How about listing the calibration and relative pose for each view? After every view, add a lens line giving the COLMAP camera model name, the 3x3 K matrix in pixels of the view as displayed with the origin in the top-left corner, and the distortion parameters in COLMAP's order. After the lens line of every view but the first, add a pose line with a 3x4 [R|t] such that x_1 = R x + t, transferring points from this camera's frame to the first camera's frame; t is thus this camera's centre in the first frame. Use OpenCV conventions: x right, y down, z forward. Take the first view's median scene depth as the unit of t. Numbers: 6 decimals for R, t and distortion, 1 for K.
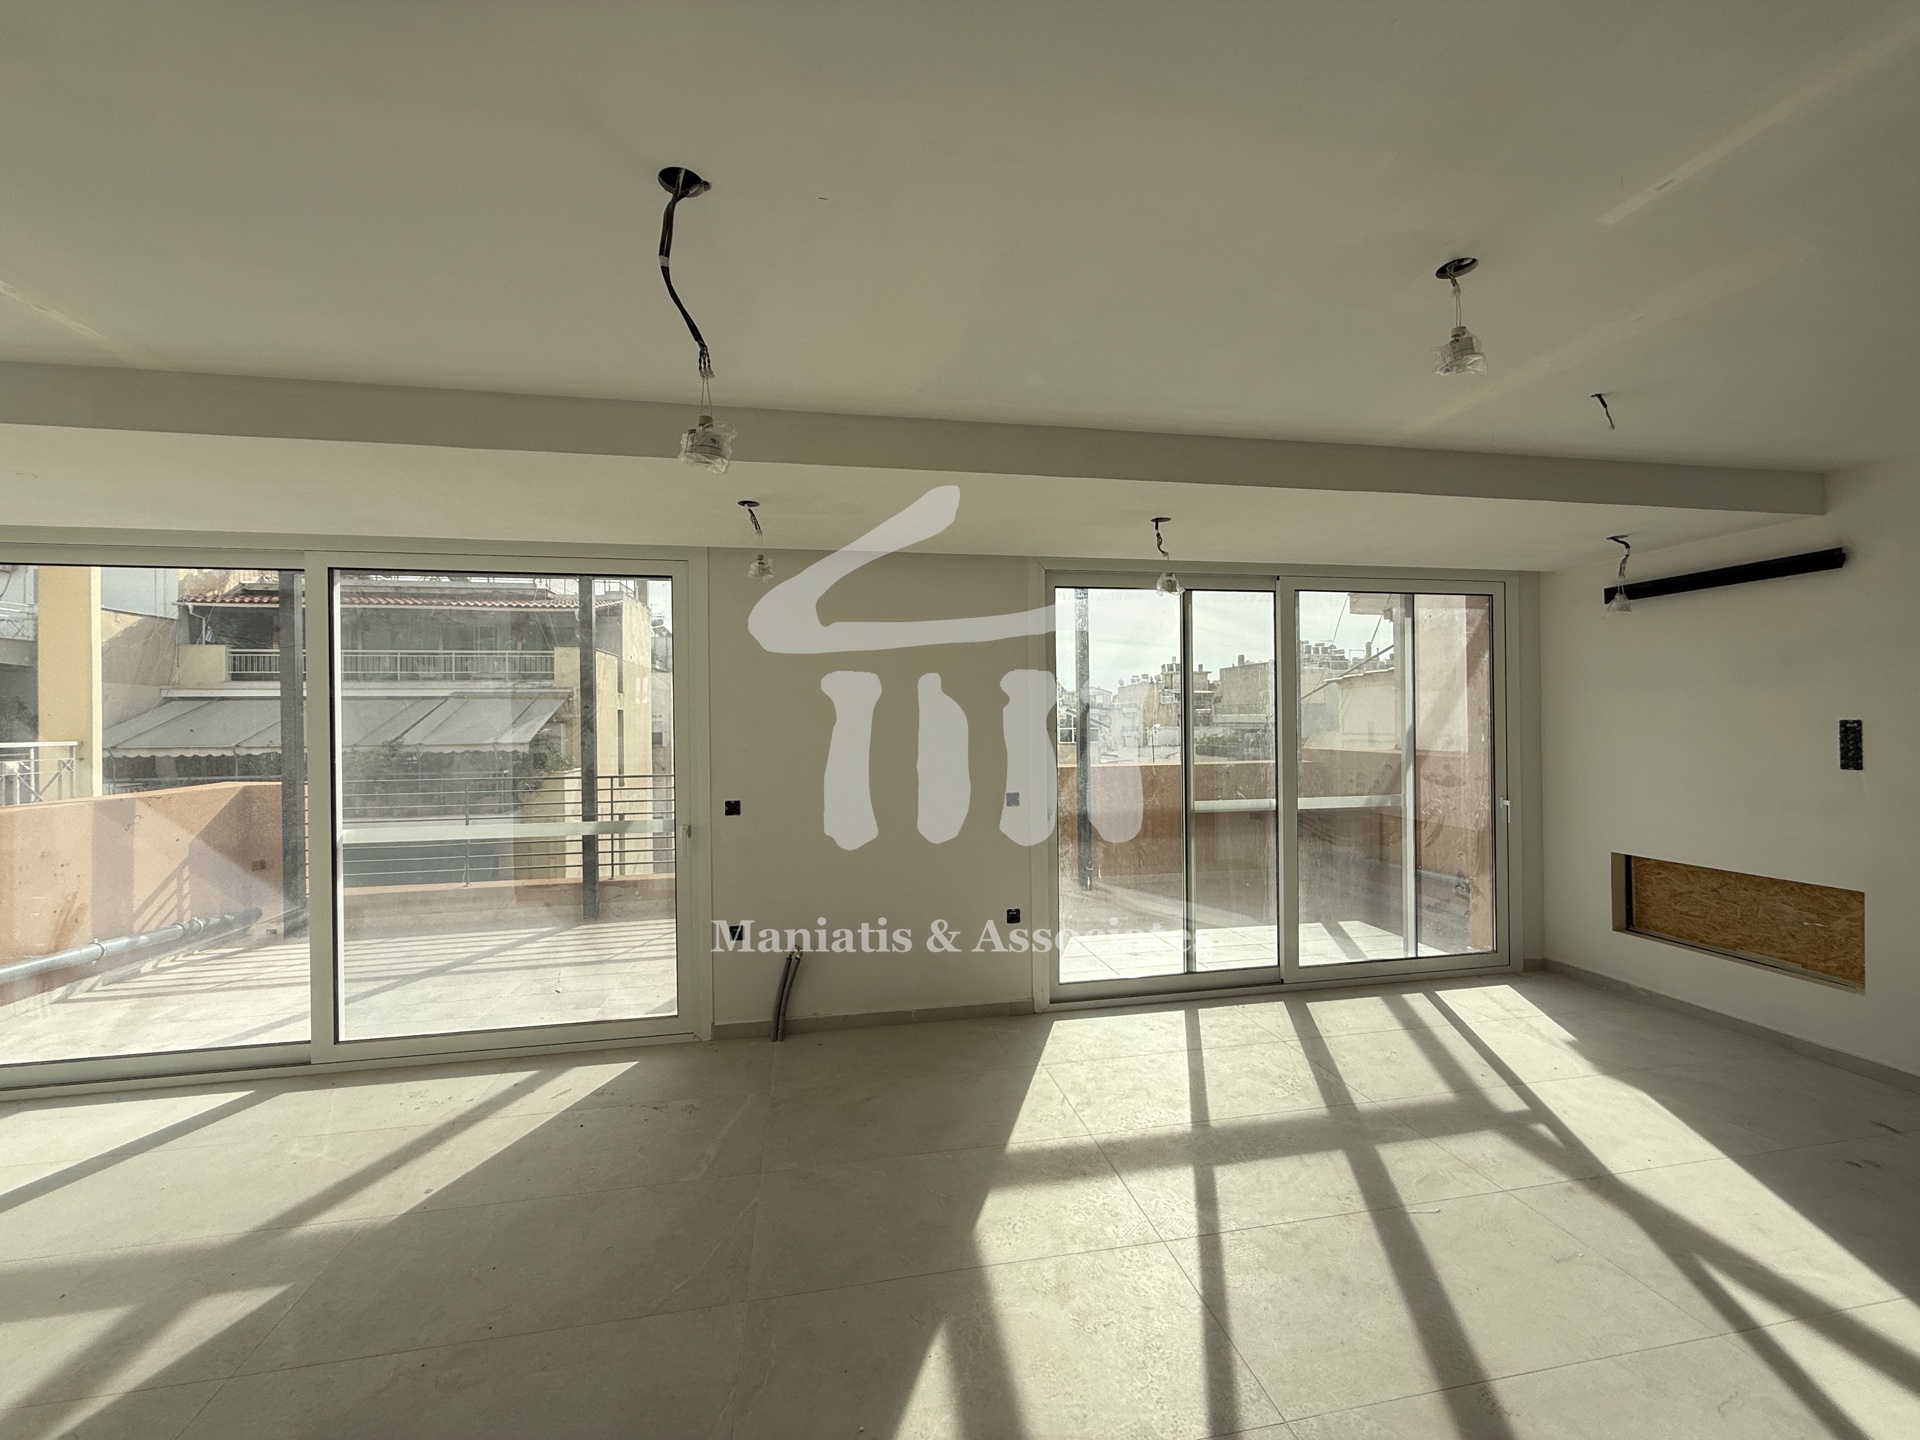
lens RADIAL K [[763.5, 0, 961.6], [0, 763.5, 711.2], [0, 0, 1]] dist [-0.002854, 0.001258]
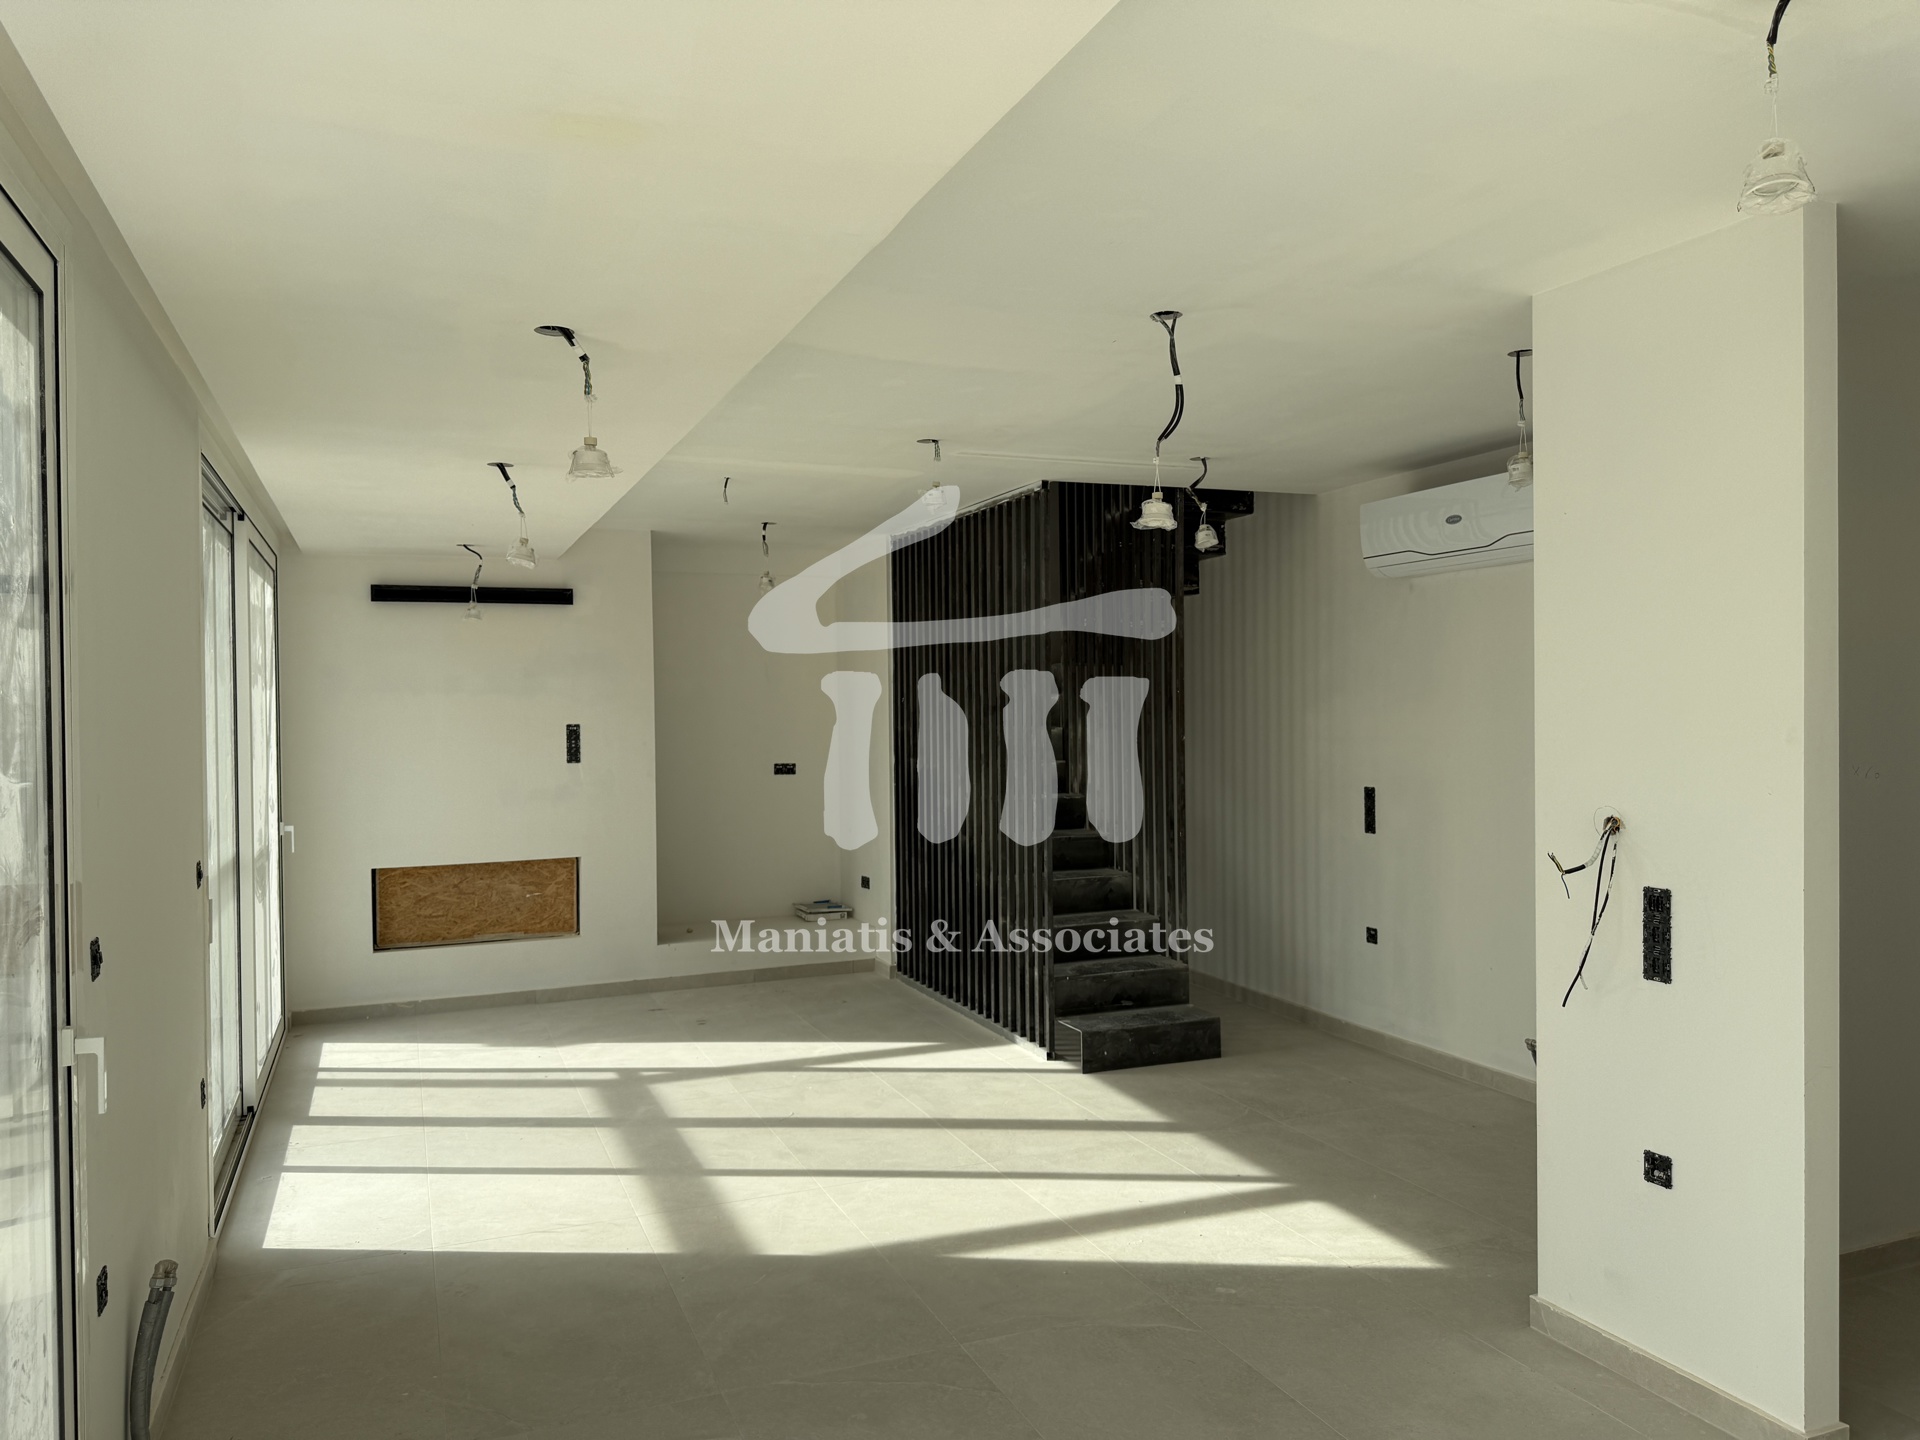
lens RADIAL K [[1352.4, 0, 948.5], [0, 1352.4, 727.1], [0, 0, 1]] dist [0.049298, -0.059554]
pose [[-0.196348, -0.001682, 0.980533, -0.986309], [0.000343, 0.999998, 0.001784, 0.010603], [-0.980534, 0.000687, -0.196347, 0.691415]]
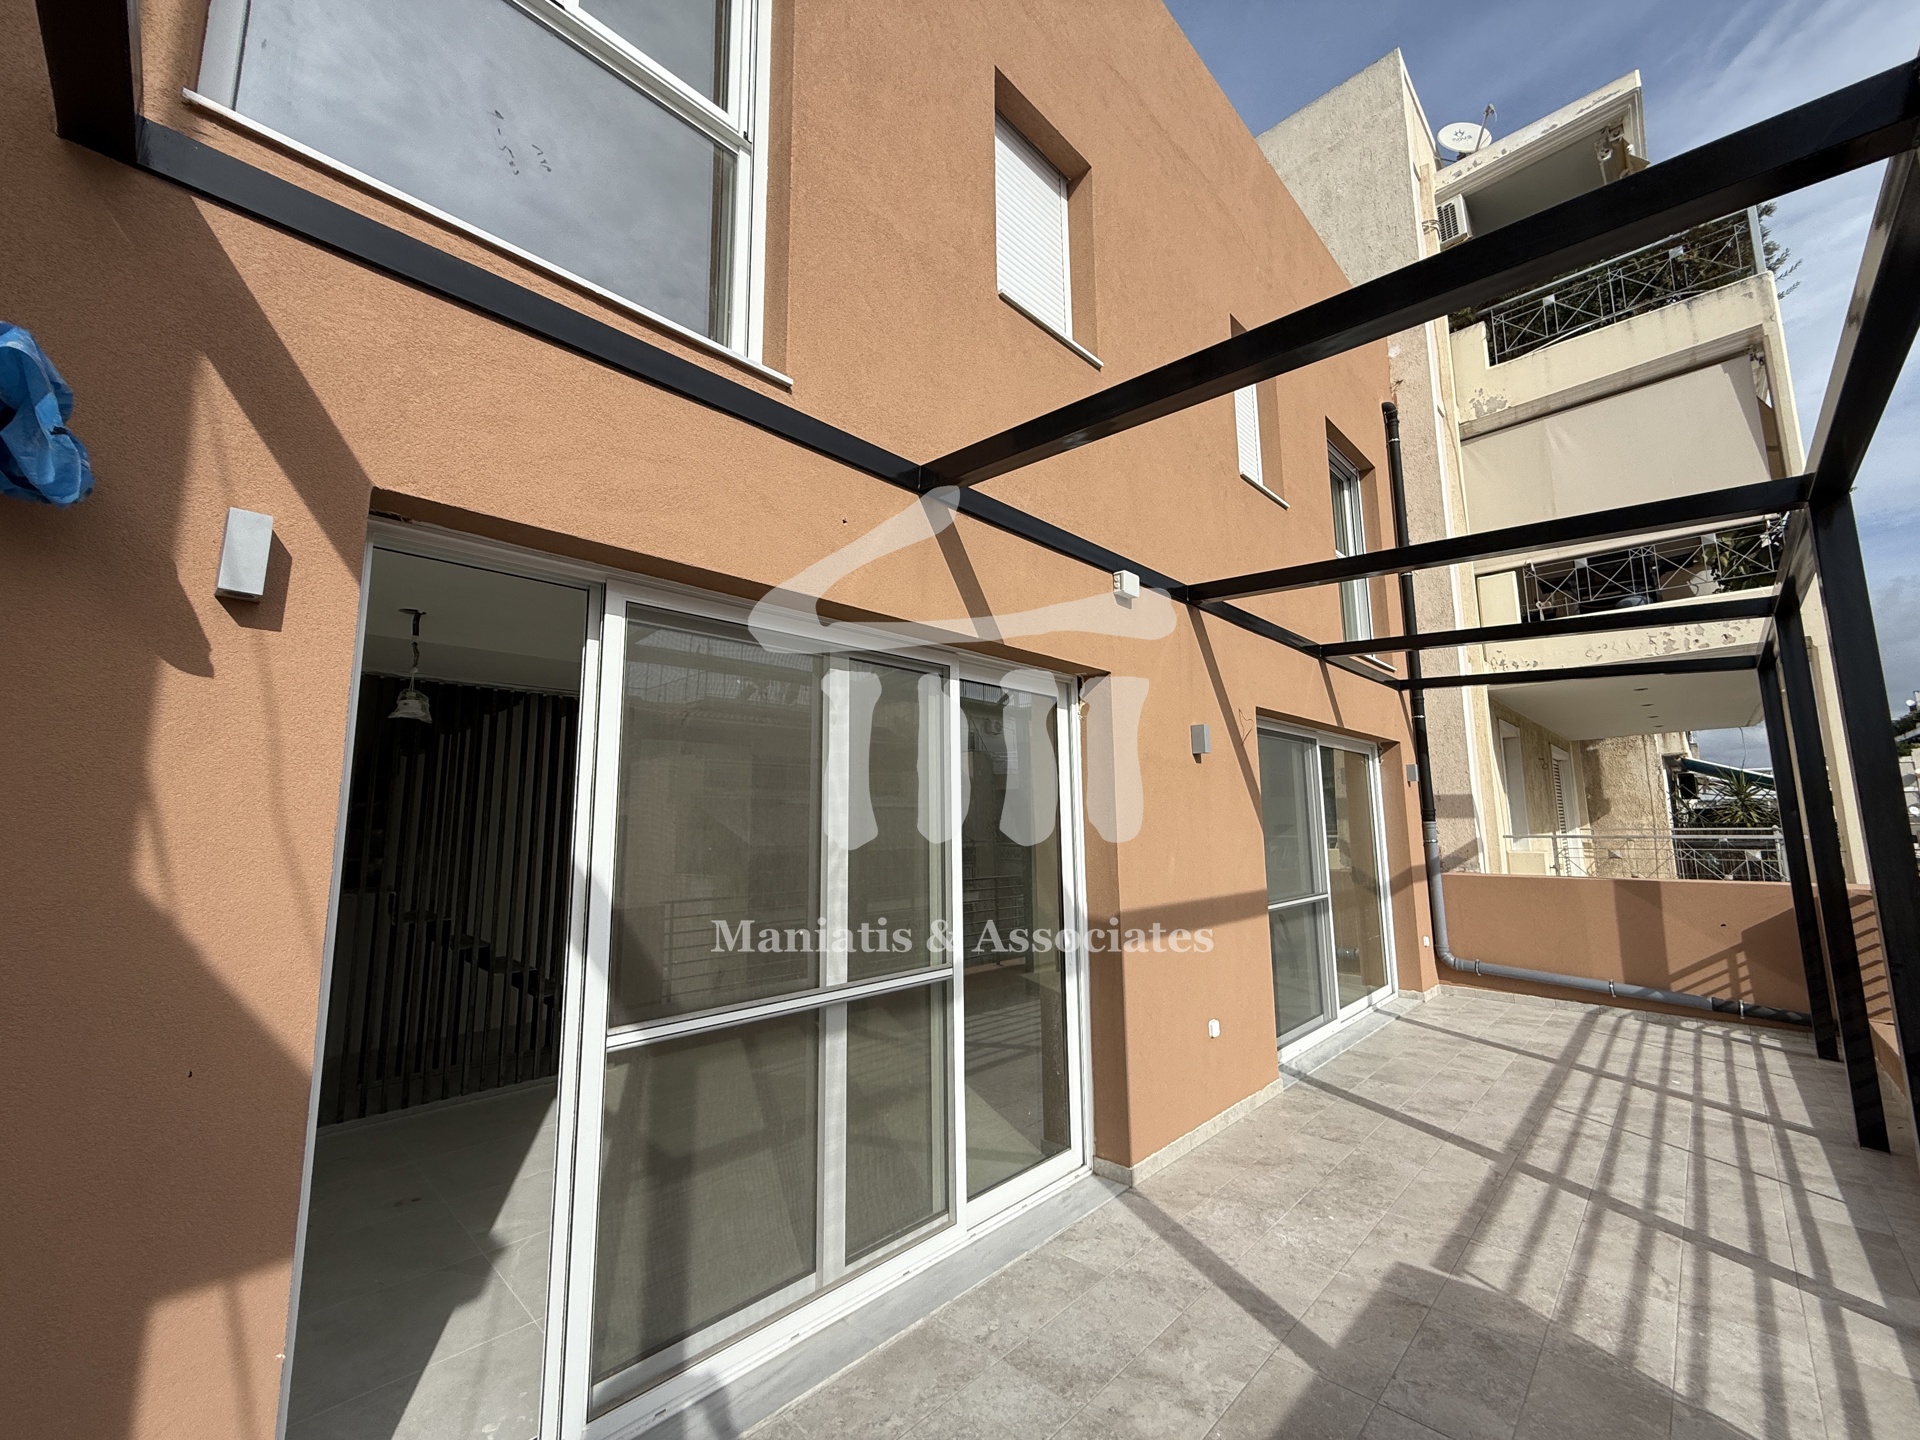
lens RADIAL K [[763.5, 0, 956.0], [0, 763.5, 715.4], [0, 0, 1]] dist [-0.002854, 0.001258]
pose [[-0.816467, -0.062661, -0.573982, 0.801014], [0.026466, 0.988988, -0.145613, -0.008340], [0.576785, -0.134079, -0.805817, 1.781741]]
